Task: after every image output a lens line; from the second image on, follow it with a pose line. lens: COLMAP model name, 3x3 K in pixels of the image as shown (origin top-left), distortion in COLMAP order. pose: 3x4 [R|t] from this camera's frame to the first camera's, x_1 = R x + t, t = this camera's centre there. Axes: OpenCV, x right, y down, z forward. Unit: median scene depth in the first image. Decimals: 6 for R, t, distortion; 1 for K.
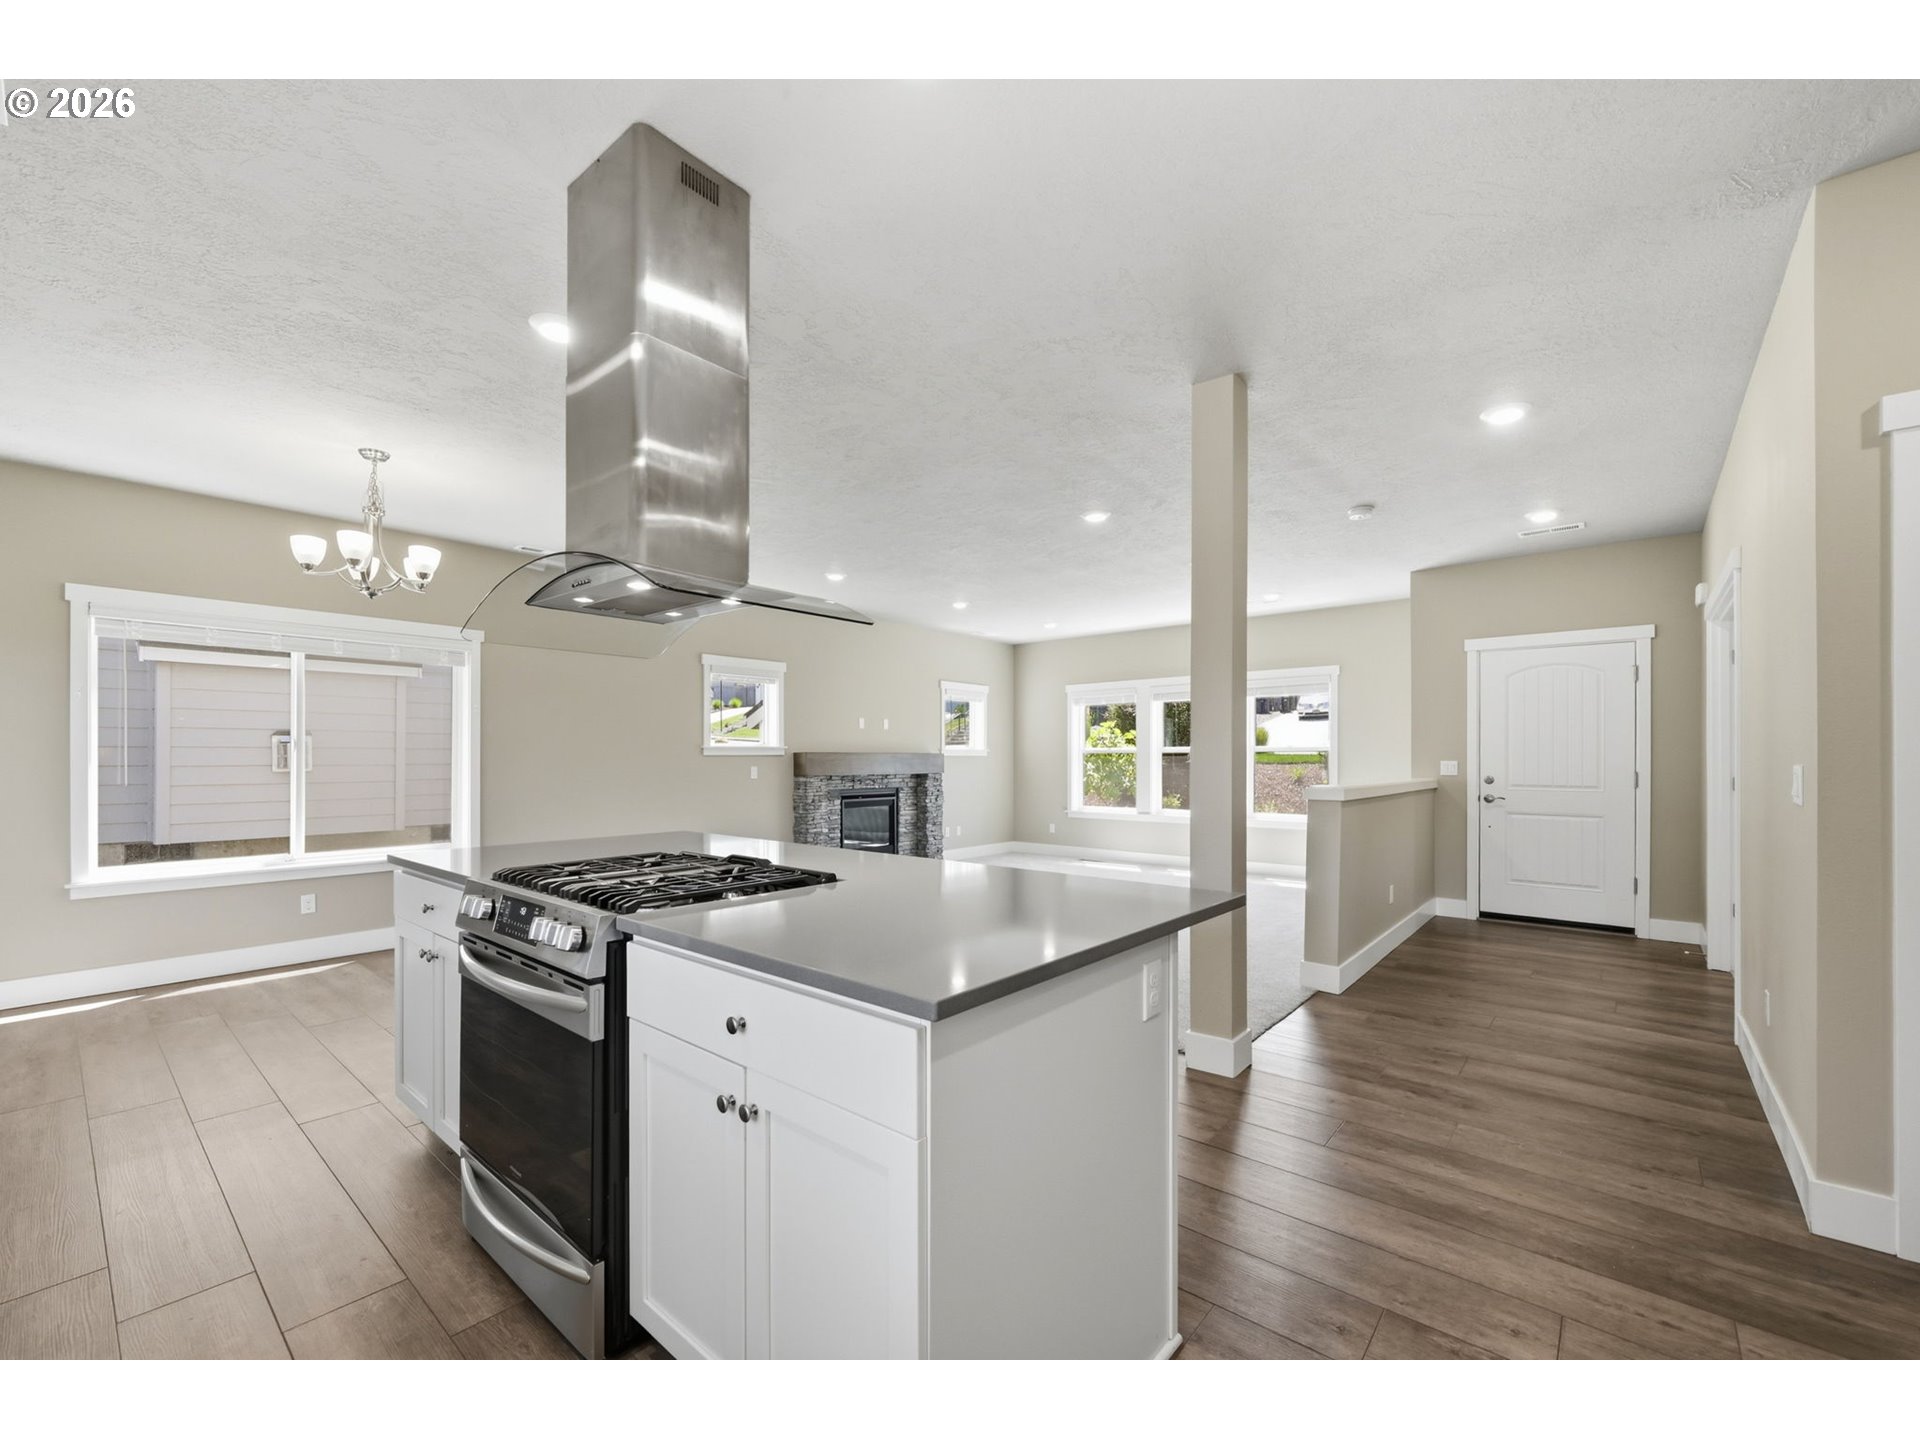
lens RADIAL K [[758.4, 0, 946.0], [0, 758.4, 753.8], [0, 0, 1]] dist [-0.003845, 0.000473]
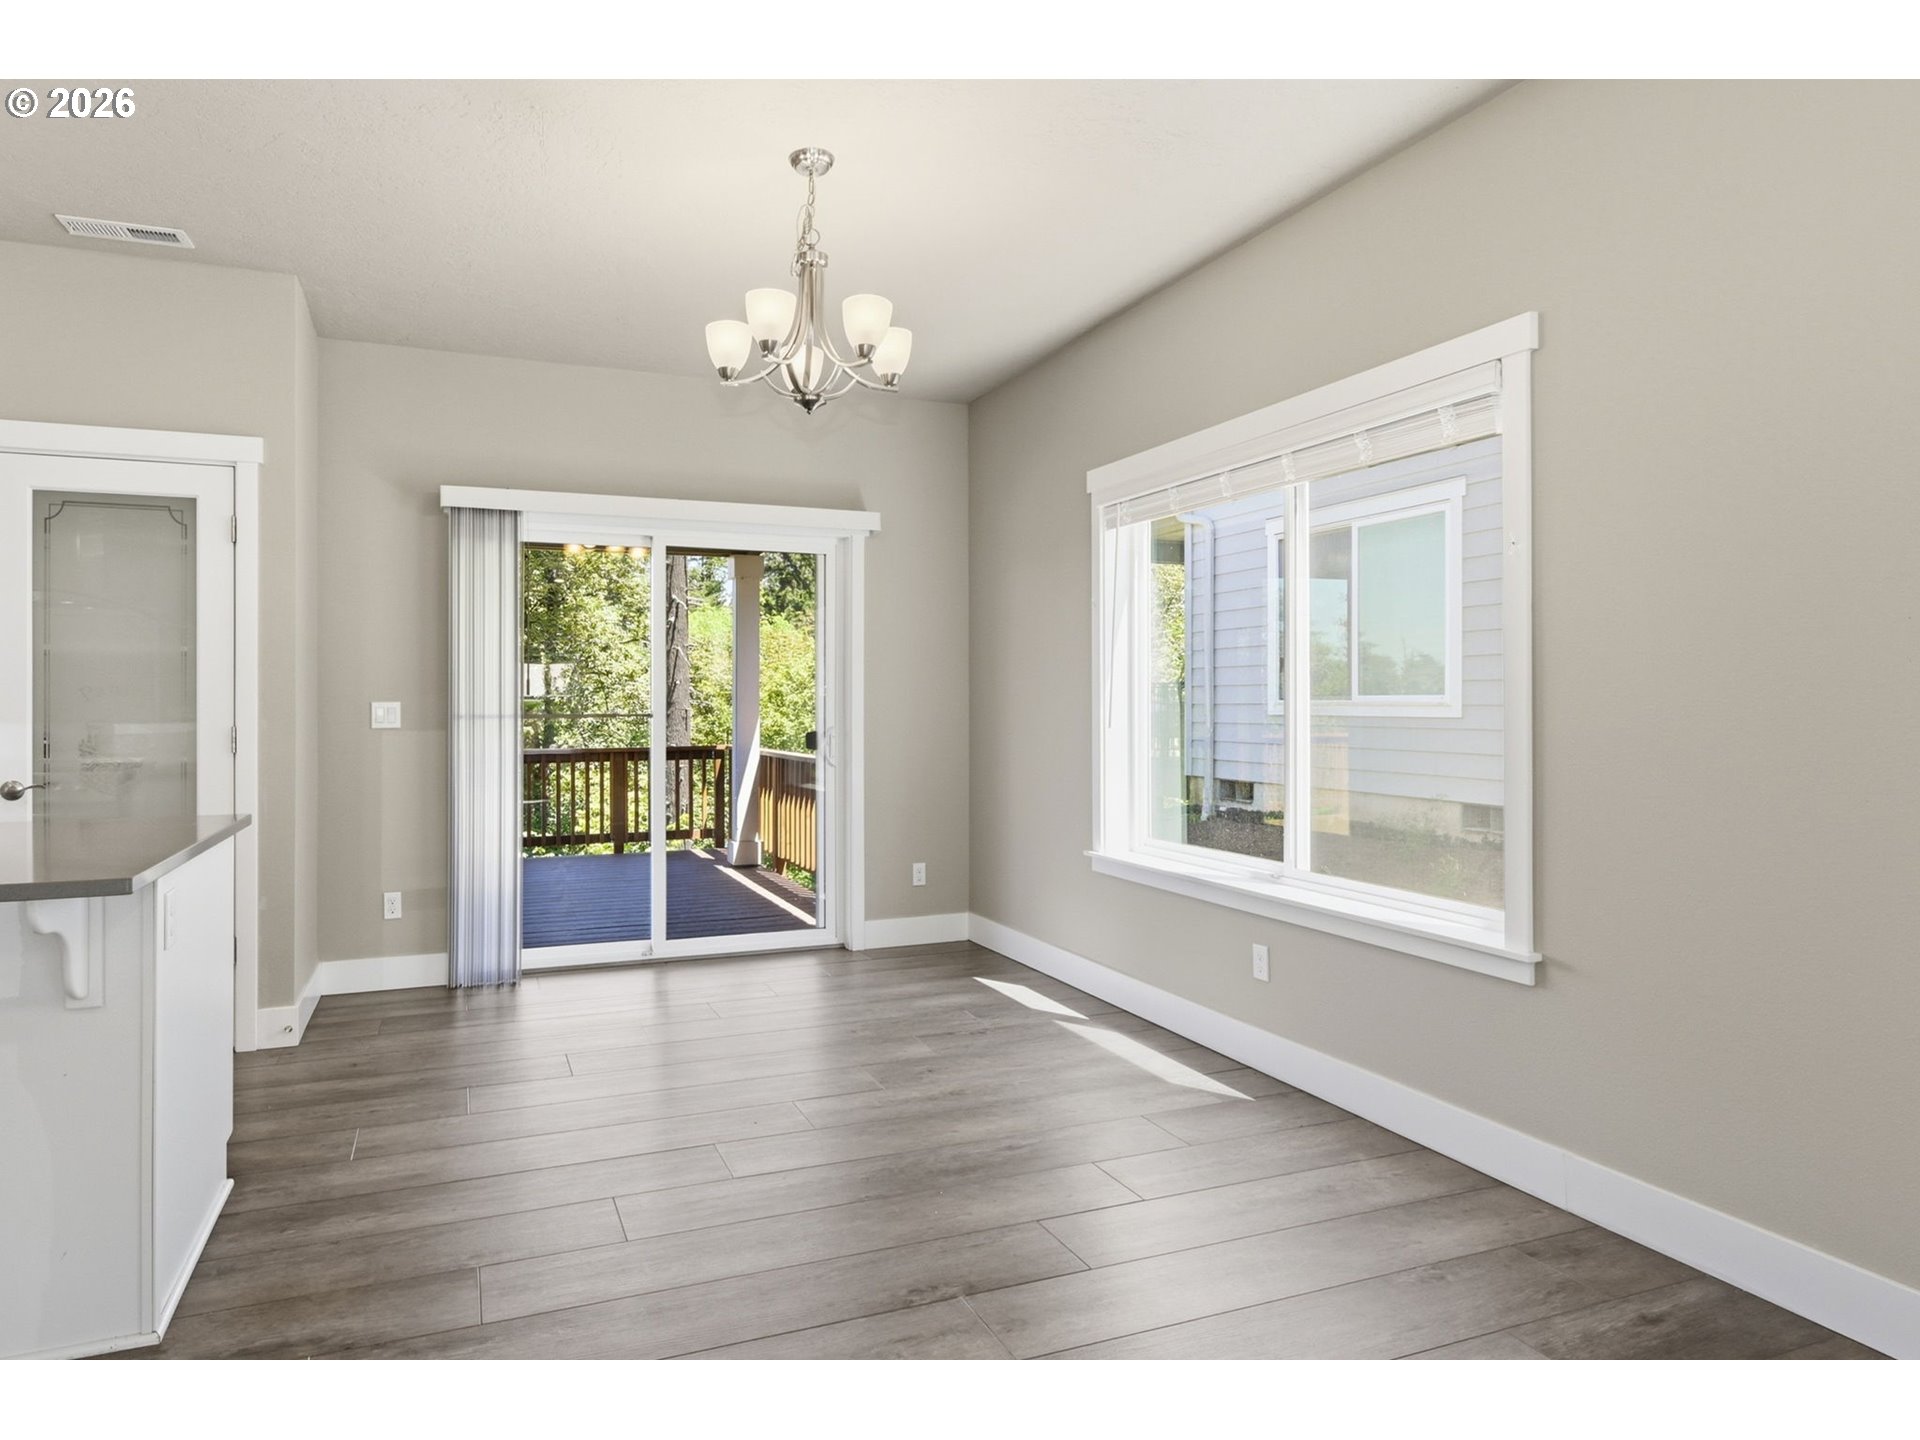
lens RADIAL K [[1070.1, 0, 846.6], [0, 1070.1, 703.1], [0, 0, 1]] dist [-0.002647, 0.001229]
pose [[-0.479683, 0.005639, -0.877424, -0.024709], [0.011878, 0.999929, -0.000067, 0.006969], [0.877361, -0.010454, -0.479717, 0.594636]]
